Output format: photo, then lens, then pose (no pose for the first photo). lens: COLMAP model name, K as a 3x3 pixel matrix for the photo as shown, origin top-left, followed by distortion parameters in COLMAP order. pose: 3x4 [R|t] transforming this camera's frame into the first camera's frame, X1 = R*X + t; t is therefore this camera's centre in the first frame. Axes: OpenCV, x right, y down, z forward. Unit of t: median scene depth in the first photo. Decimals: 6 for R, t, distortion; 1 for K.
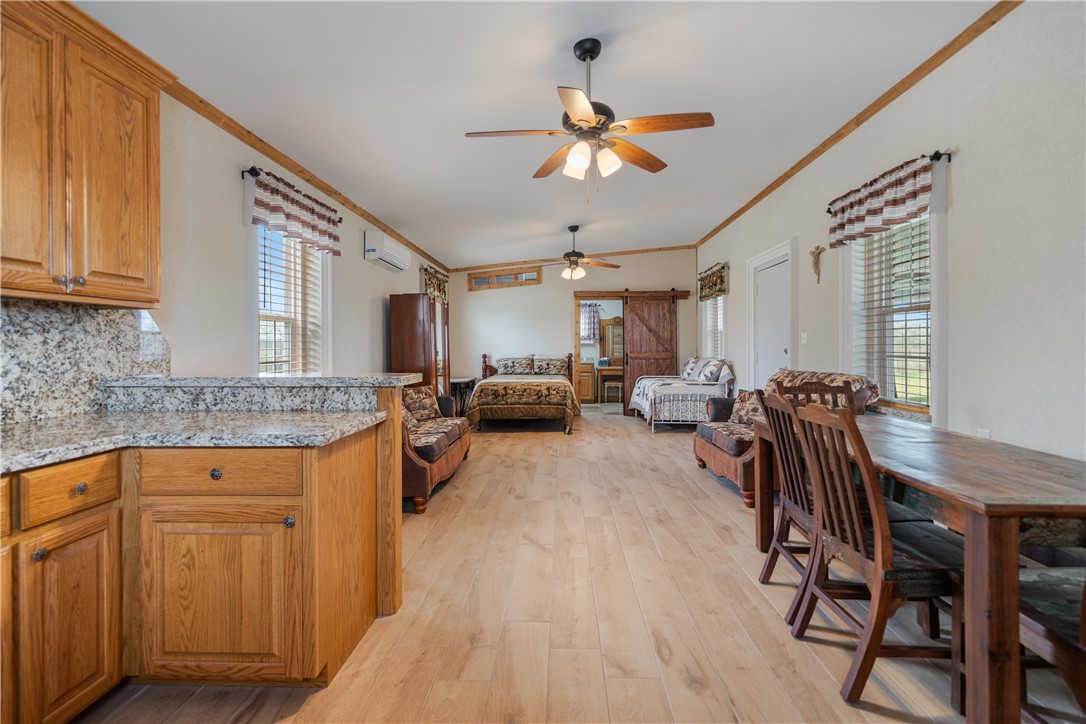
lens RADIAL K [[533.0, 0, 542.8], [0, 533.0, 345.6], [0, 0, 1]] dist [0.003424, 0.000657]
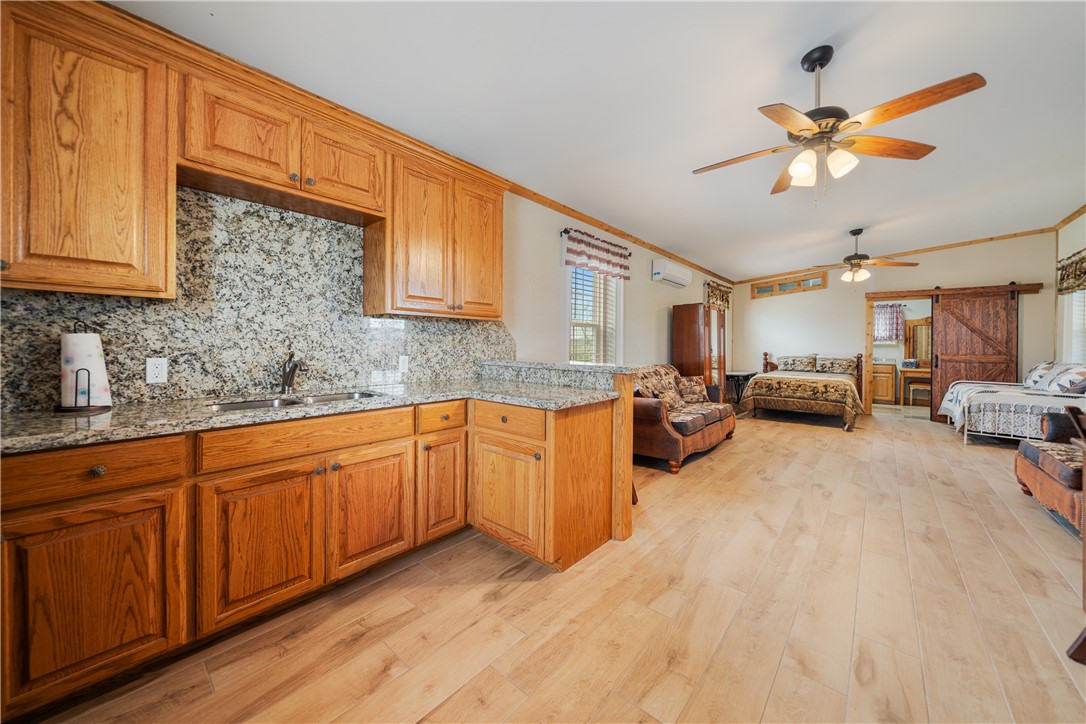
lens RADIAL K [[393.5, 0, 545.1], [0, 393.5, 345.8], [0, 0, 1]] dist [-0.001361, 0.000080]
pose [[0.778460, 0.014982, -0.627515, 0.138462], [-0.011947, 0.999888, 0.009051, -0.000924], [0.627581, 0.000451, 0.778551, 0.068701]]
